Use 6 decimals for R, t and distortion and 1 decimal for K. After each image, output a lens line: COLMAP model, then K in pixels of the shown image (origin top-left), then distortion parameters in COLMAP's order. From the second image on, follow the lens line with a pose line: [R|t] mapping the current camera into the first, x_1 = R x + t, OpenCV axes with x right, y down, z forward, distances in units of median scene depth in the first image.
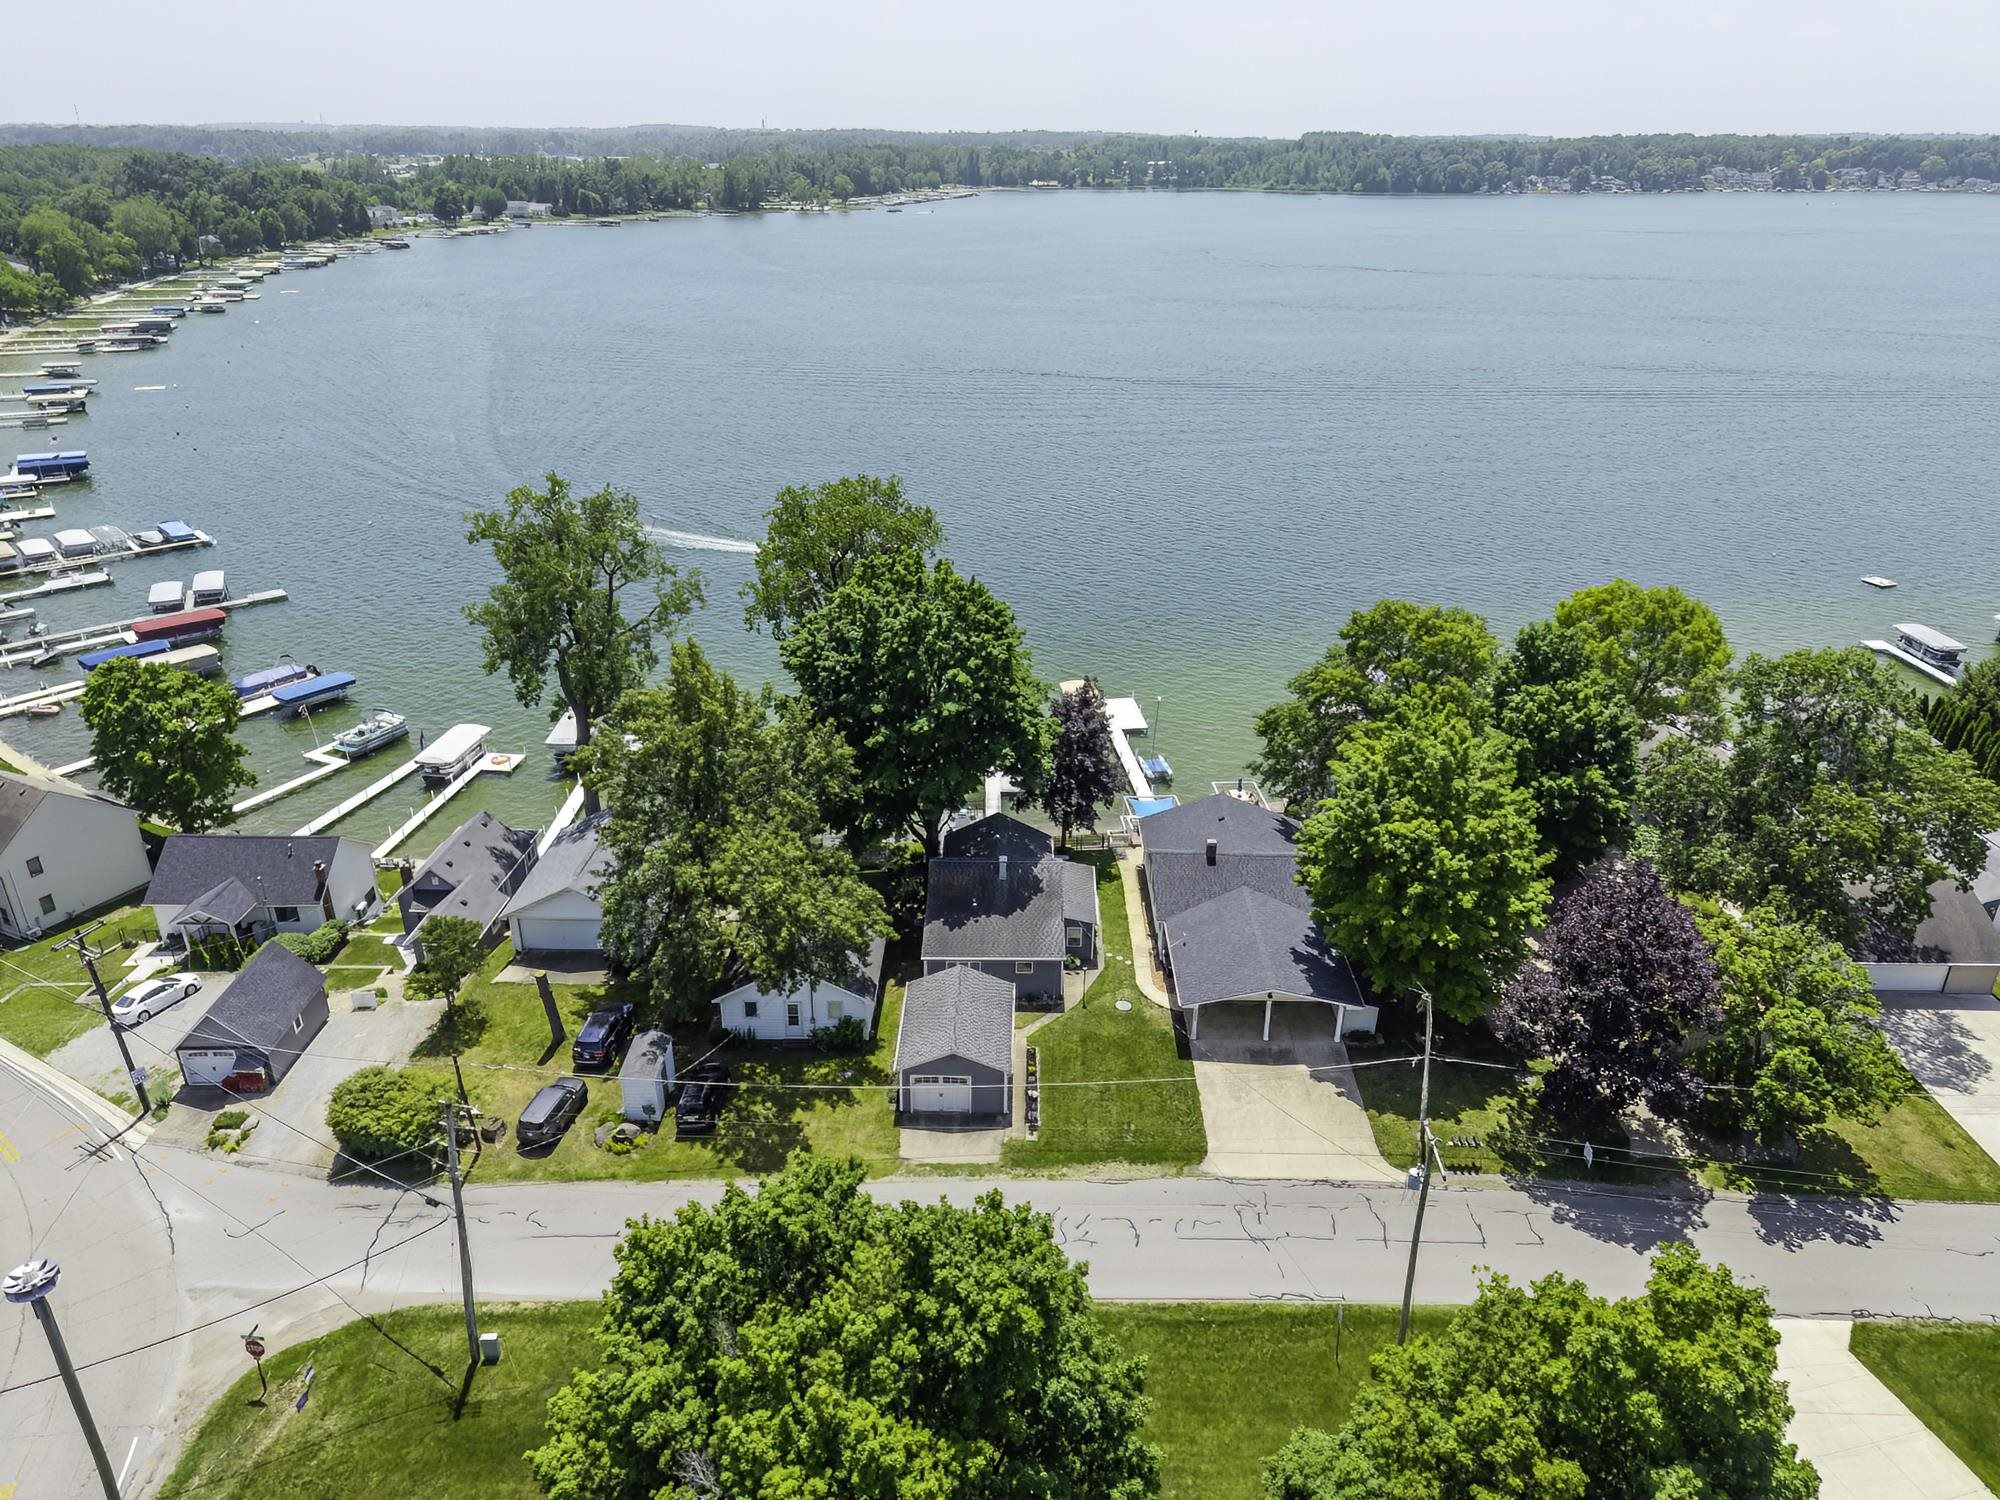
lens RADIAL K [[1335.3, 0, 1003.7], [0, 1335.3, 737.9], [0, 0, 1]] dist [0.042378, -0.028510]
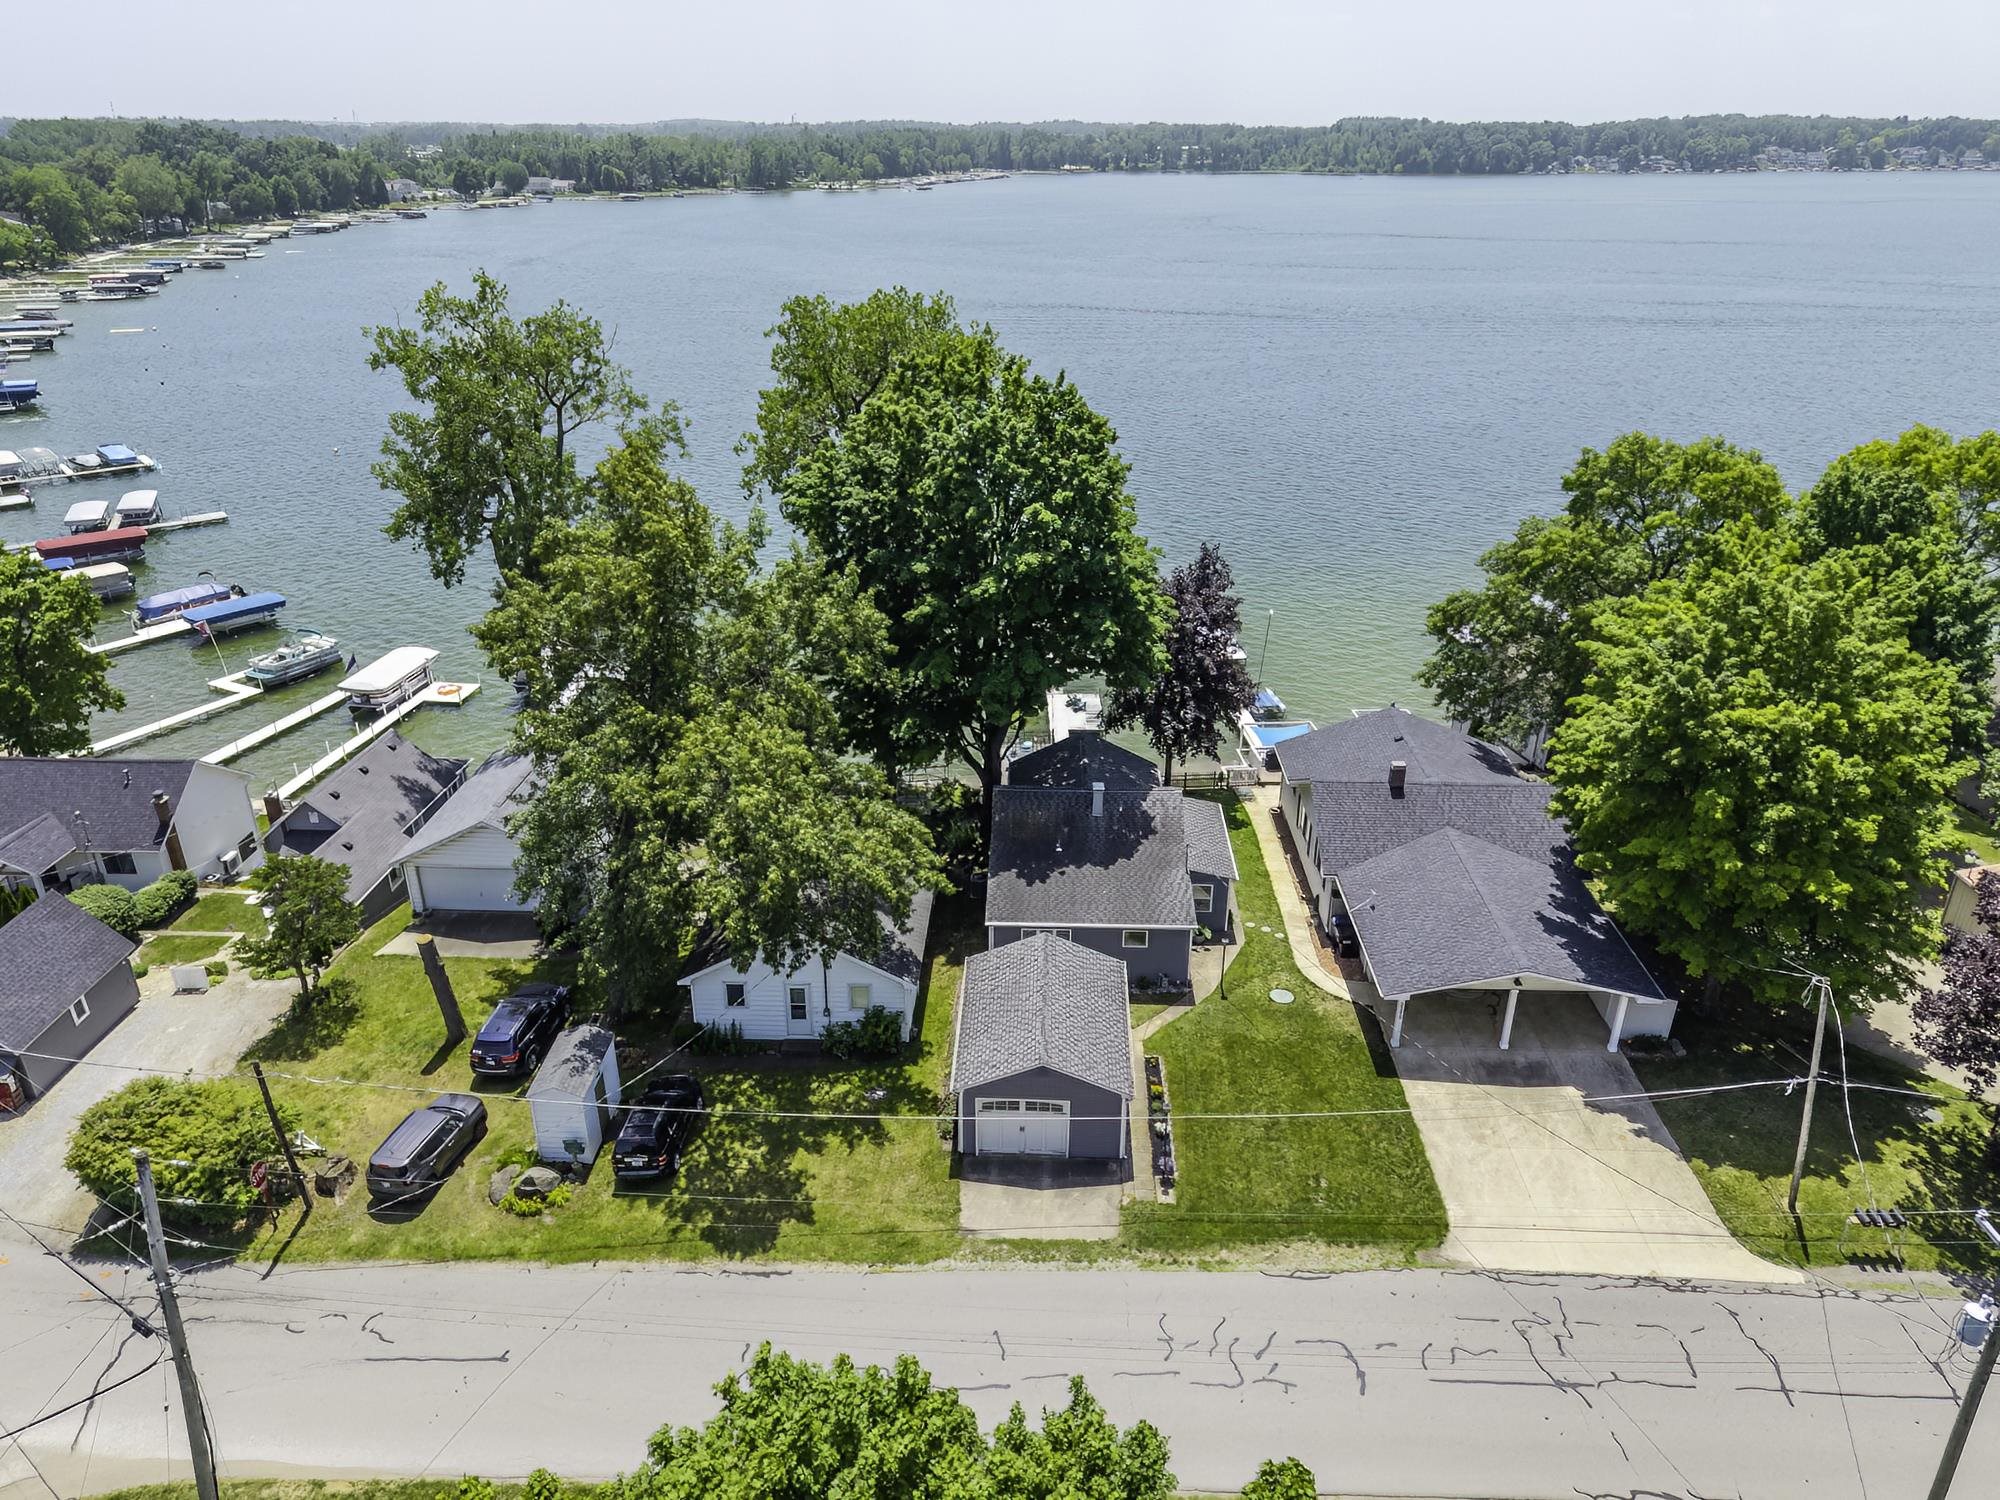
lens RADIAL K [[1335.3, 0, 1003.7], [0, 1335.3, 737.9], [0, 0, 1]] dist [0.042378, -0.028510]
pose [[0.999800, 0.004255, -0.019549, -0.024688], [-0.004233, 0.999990, 0.001163, 0.043410], [0.019554, -0.001080, 0.999808, 0.198500]]
